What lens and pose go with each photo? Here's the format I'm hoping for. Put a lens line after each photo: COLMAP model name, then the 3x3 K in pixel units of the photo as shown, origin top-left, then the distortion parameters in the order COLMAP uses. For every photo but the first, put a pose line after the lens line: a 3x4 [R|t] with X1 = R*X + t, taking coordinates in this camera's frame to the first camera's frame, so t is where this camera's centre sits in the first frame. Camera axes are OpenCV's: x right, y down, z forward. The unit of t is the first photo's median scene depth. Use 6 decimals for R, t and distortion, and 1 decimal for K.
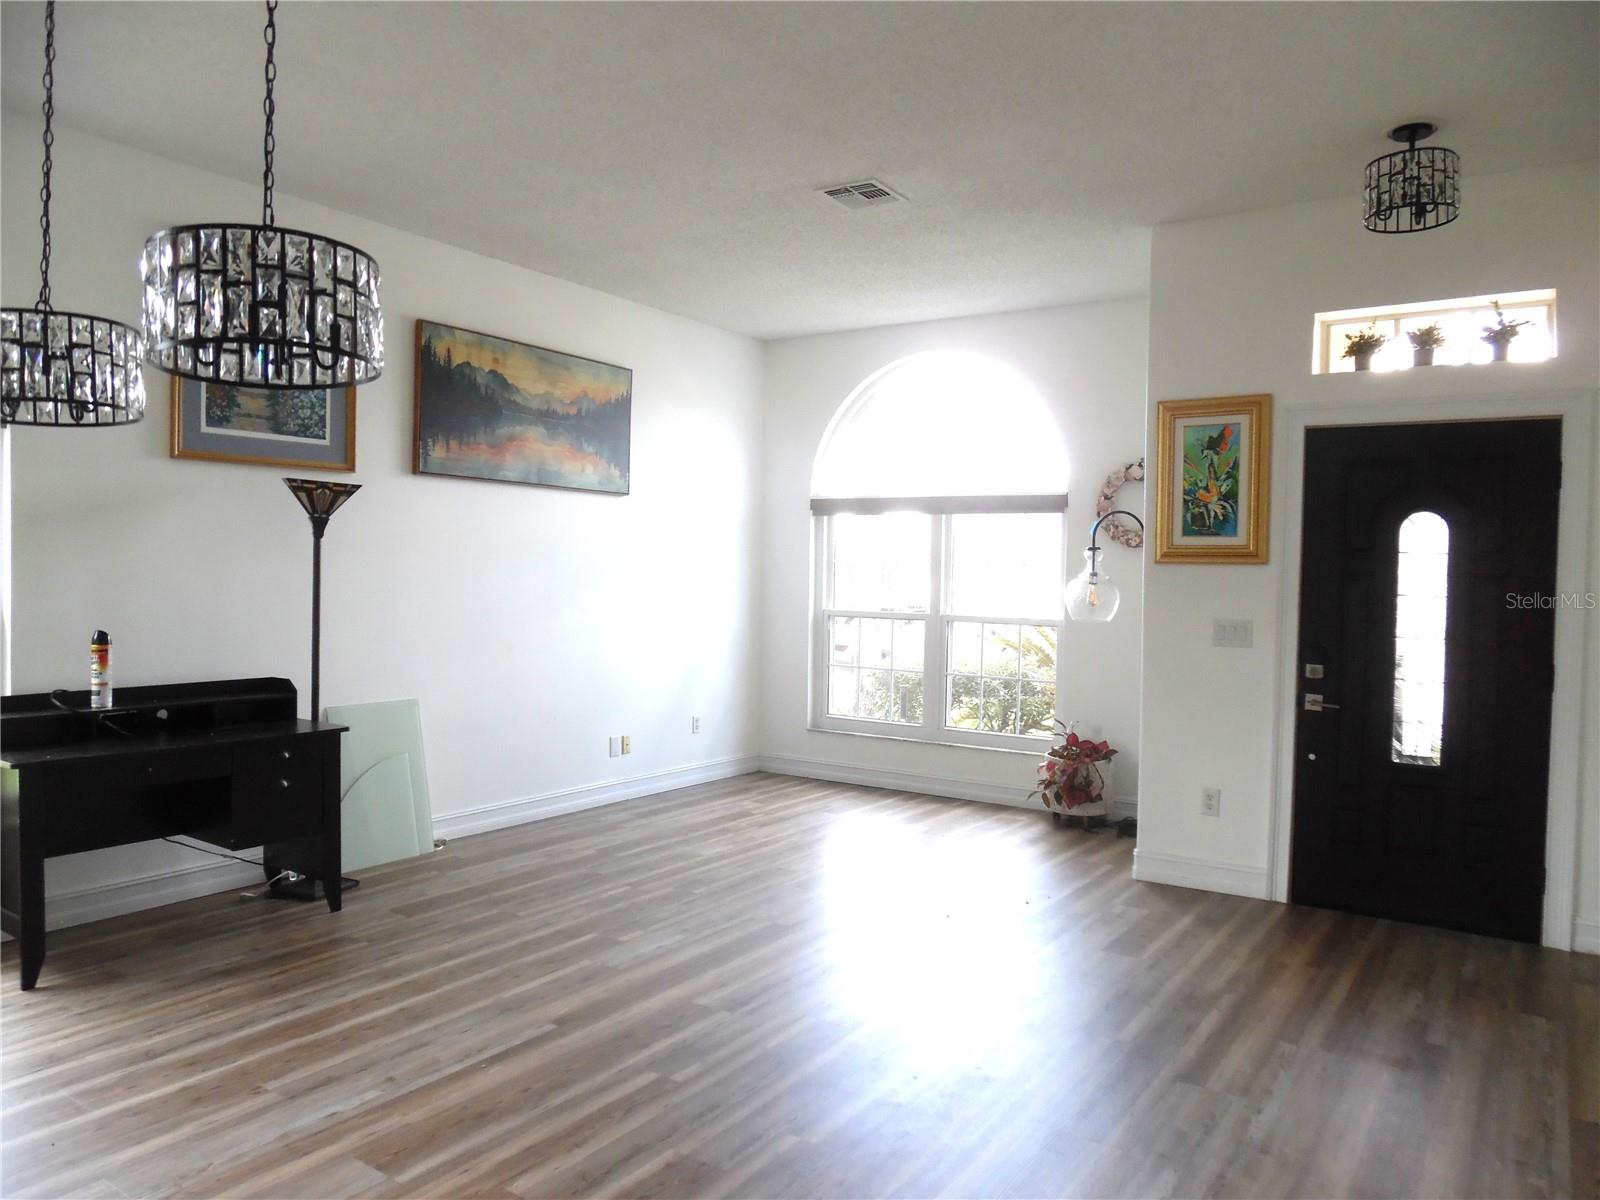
lens RADIAL K [[1118.9, 0, 800.0], [0, 1118.9, 600.0], [0, 0, 1]] dist [-0.009415, 0.000959]
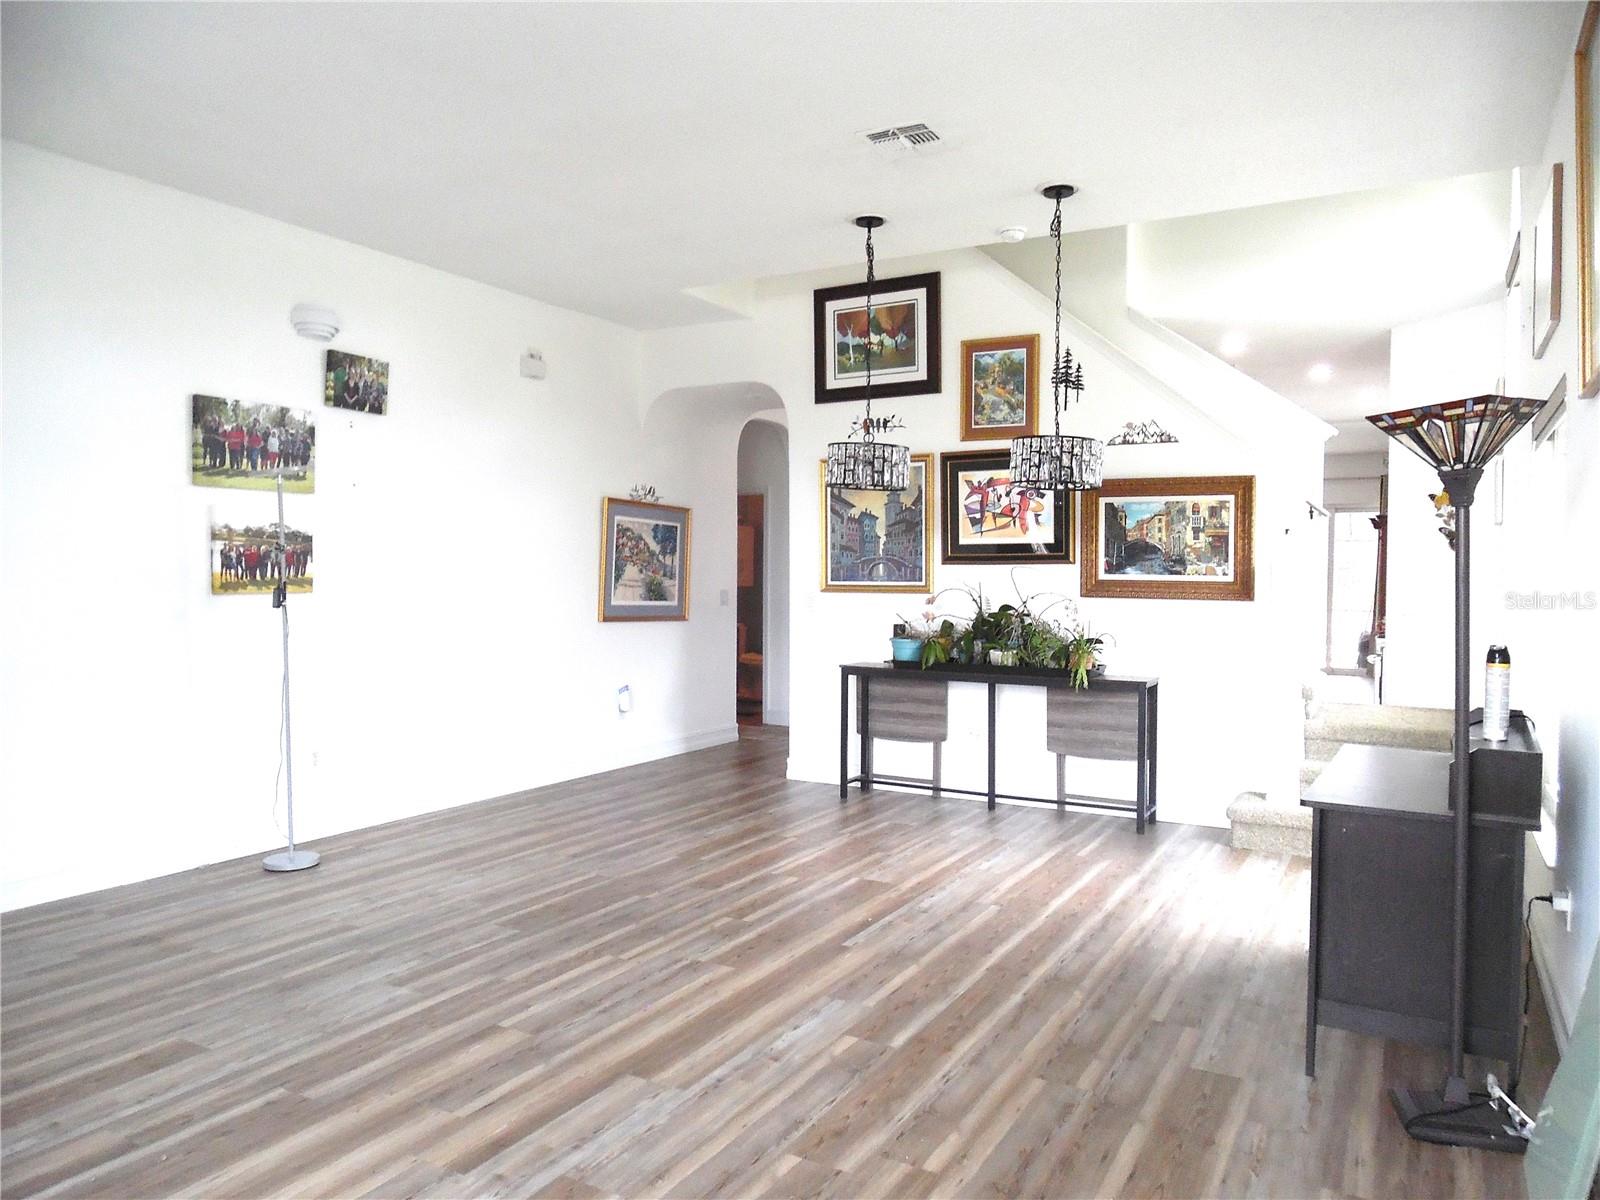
lens RADIAL K [[1118.9, 0, 800.0], [0, 1118.9, 600.0], [0, 0, 1]] dist [-0.009415, 0.000959]
pose [[-0.996377, -0.021493, -0.082289, -0.065890], [-0.025010, 0.998806, 0.041960, -0.031152], [0.081289, 0.043866, -0.995725, 2.094202]]
